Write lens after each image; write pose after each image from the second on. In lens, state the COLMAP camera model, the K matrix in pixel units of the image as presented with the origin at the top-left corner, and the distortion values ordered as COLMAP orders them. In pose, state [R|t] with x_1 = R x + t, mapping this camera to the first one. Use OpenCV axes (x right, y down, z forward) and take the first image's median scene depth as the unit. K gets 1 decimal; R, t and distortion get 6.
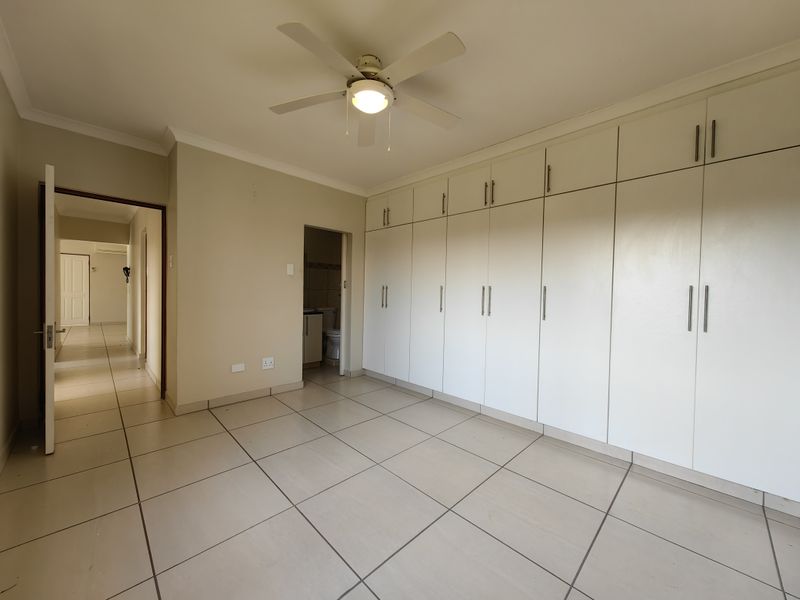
lens RADIAL K [[308.8, 0, 423.6], [0, 308.8, 303.2], [0, 0, 1]] dist [0.003041, 0.000359]
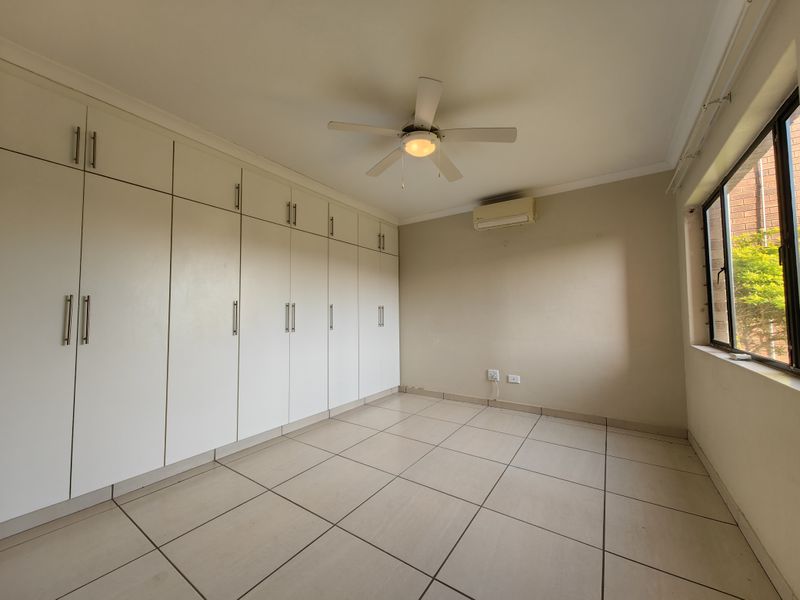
lens RADIAL K [[308.8, 0, 400.7], [0, 308.8, 296.7], [0, 0, 1]] dist [0.003041, 0.000359]
pose [[-0.162102, 0.024472, 0.986471, -0.878243], [0.021699, 0.999539, -0.021231, -0.048374], [-0.986535, 0.017964, -0.162558, 0.825156]]
